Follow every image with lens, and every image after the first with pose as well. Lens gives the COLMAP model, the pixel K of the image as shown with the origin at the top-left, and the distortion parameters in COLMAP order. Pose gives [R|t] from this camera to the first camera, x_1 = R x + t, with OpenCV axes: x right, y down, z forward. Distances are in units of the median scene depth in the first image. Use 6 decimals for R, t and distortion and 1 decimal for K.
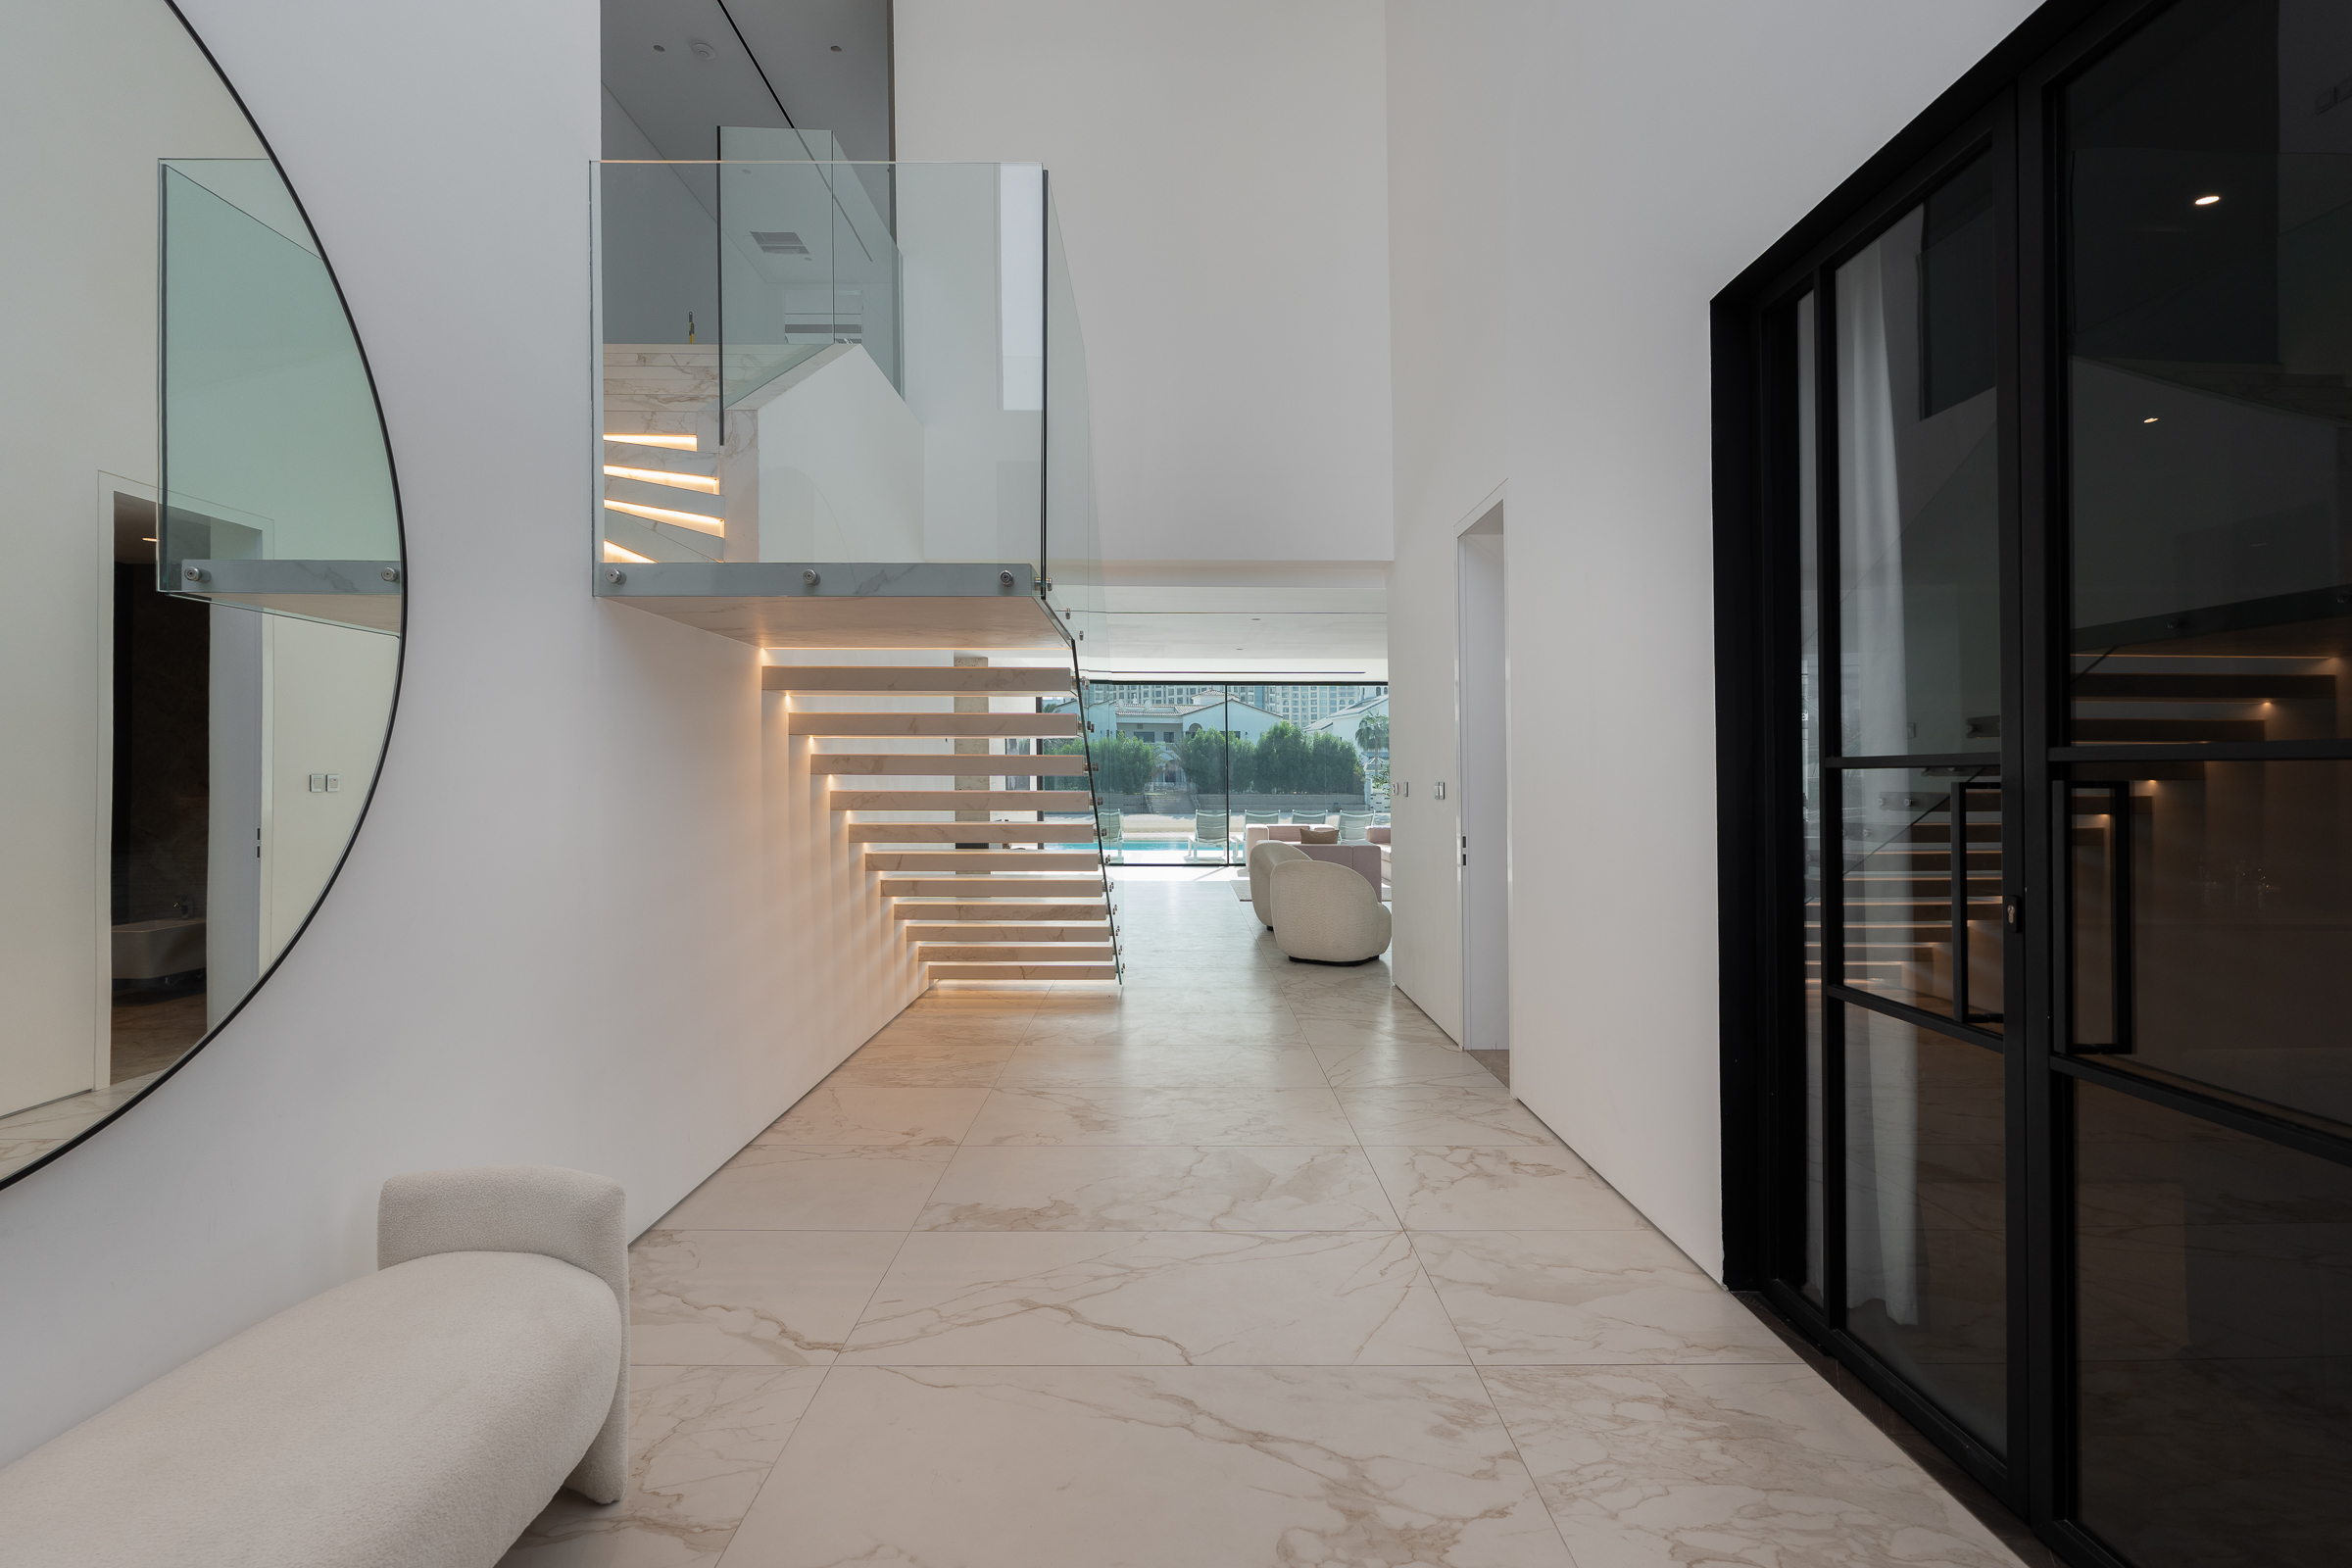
lens RADIAL K [[1073.8, 0, 1183.4], [0, 1073.8, 779.0], [0, 0, 1]] dist [-0.002272, 0.001375]
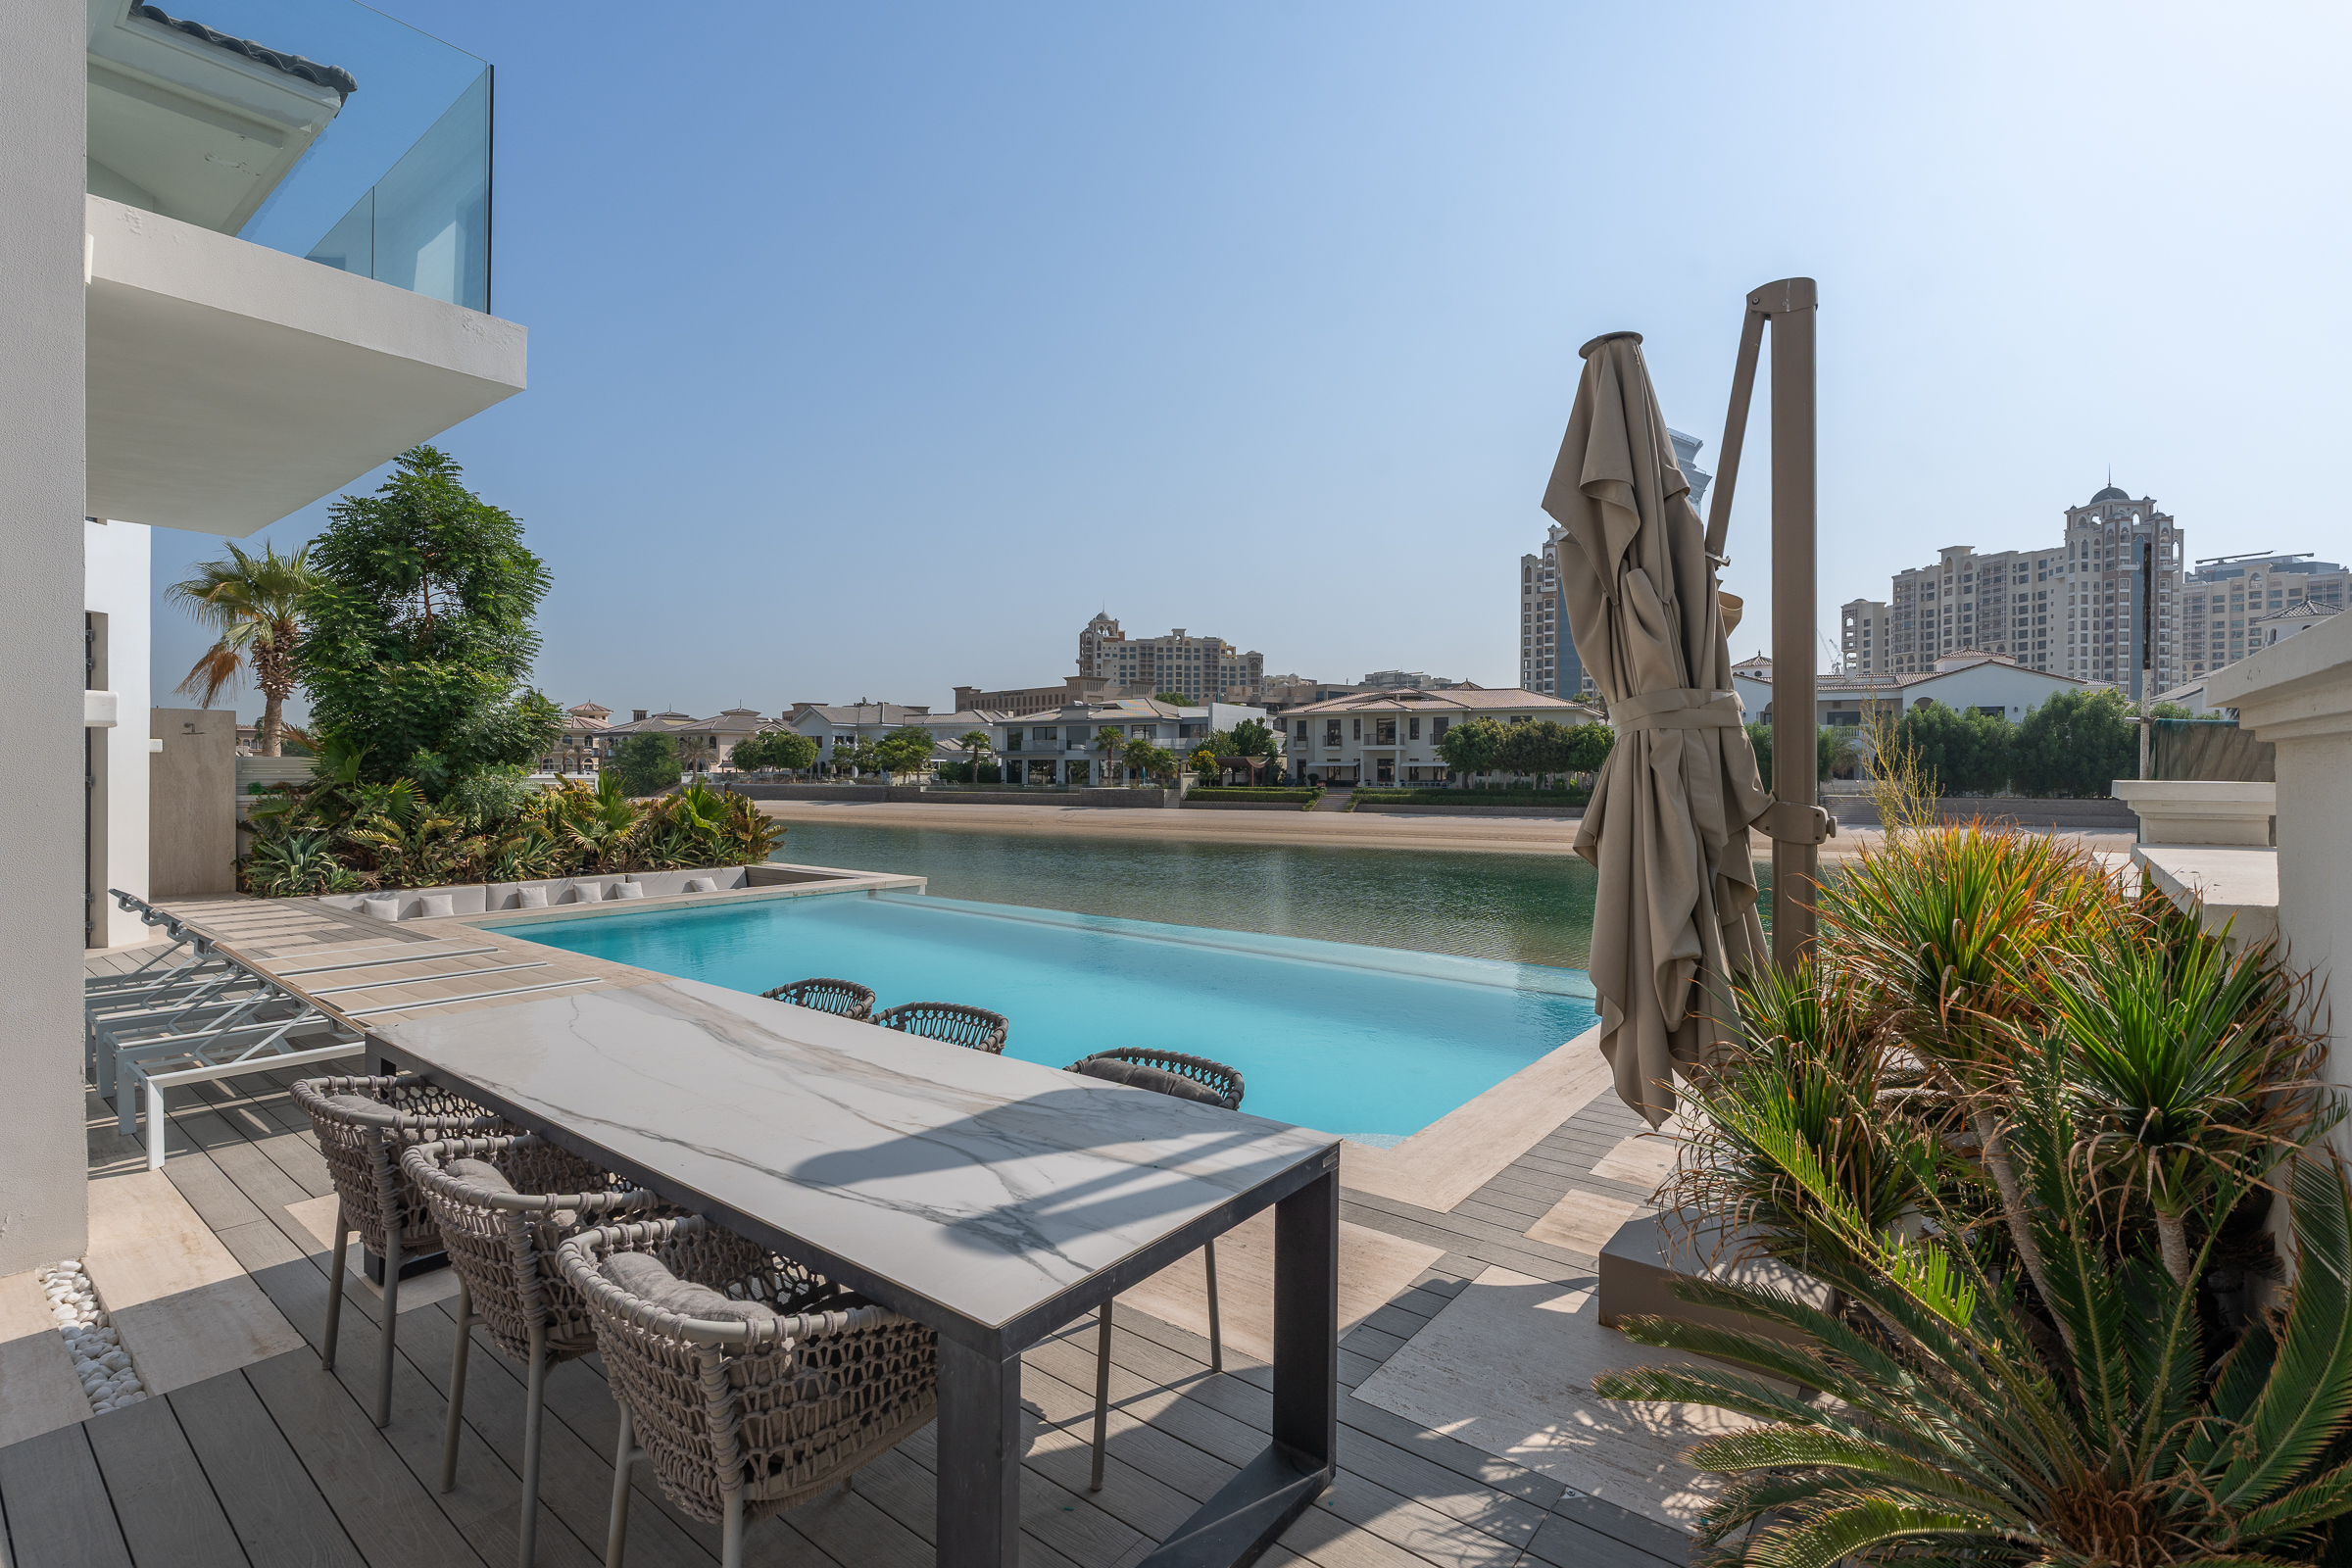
lens RADIAL K [[1073.8, 0, 1183.4], [0, 1073.8, 779.0], [0, 0, 1]] dist [-0.002272, 0.001375]
pose [[0.781565, 0.006015, -0.623794, 0.076357], [-0.002236, 0.999974, 0.006842, -0.001521], [0.623819, -0.003953, 0.781558, 0.144607]]
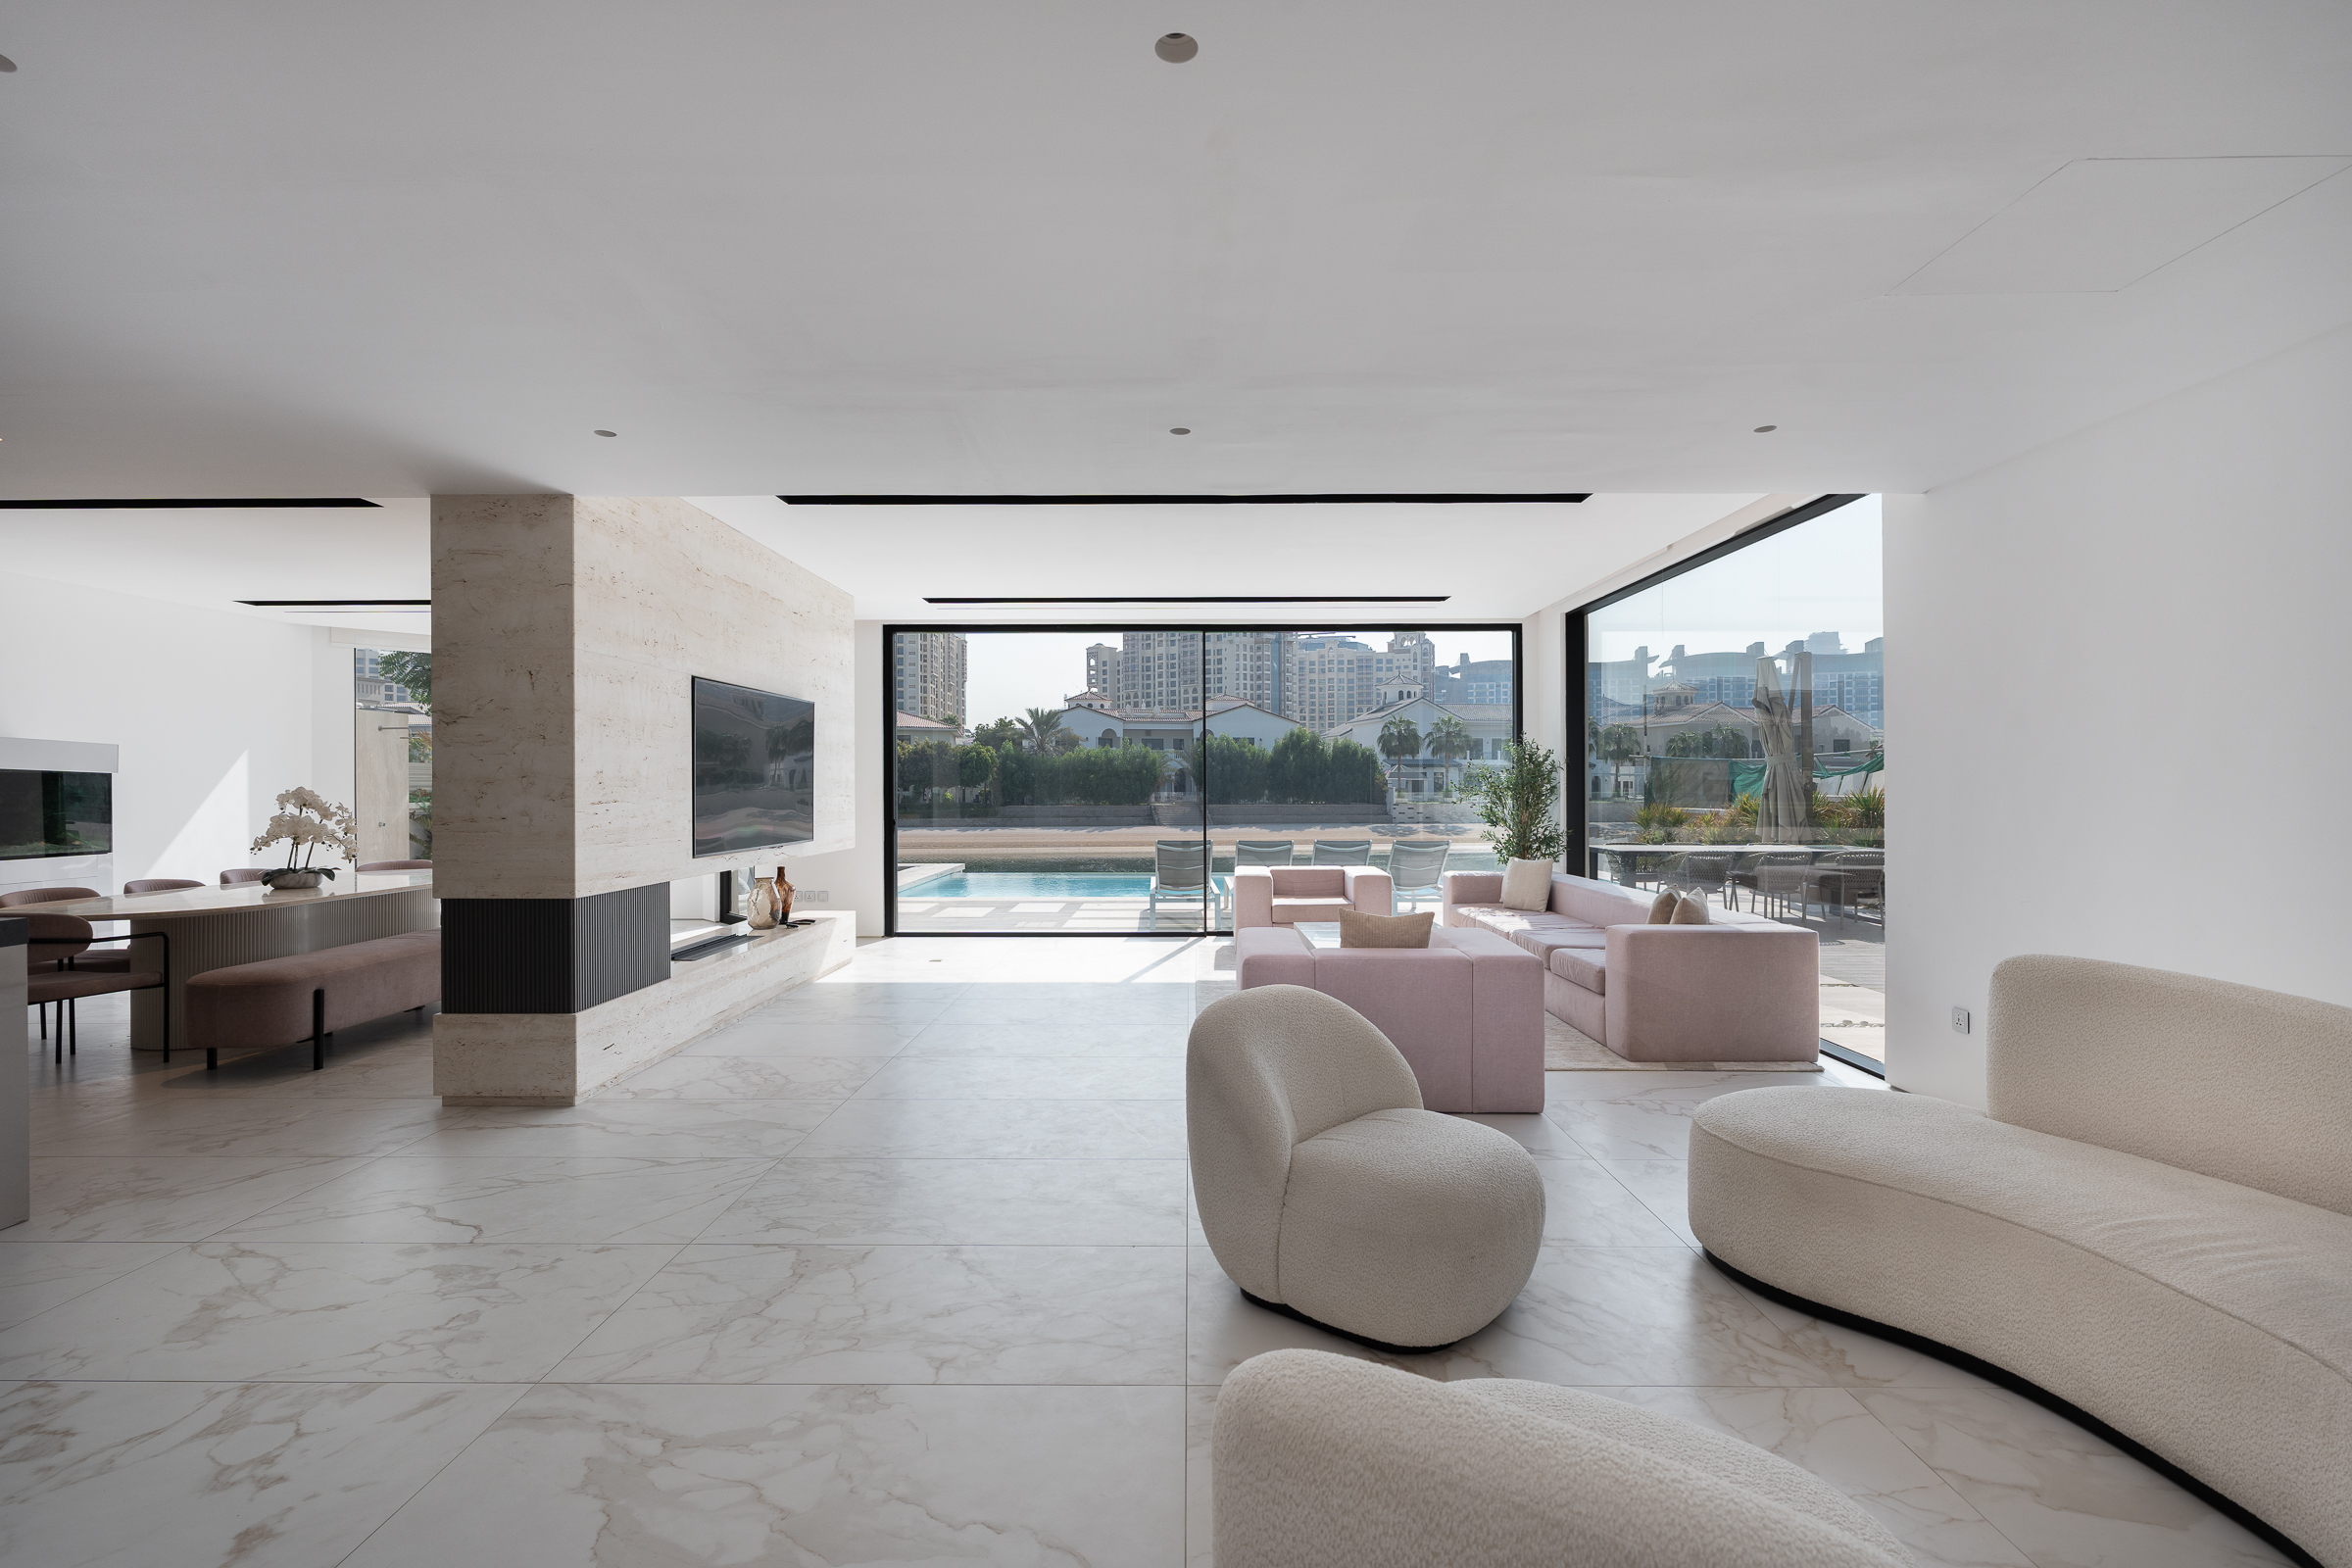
lens RADIAL K [[1073.8, 0, 1183.4], [0, 1073.8, 779.0], [0, 0, 1]] dist [-0.002272, 0.001375]
pose [[0.999876, -0.002652, -0.015550, 0.005699], [0.002511, 0.999956, -0.009065, 0.000215], [0.015573, 0.009025, 0.999838, 0.060485]]
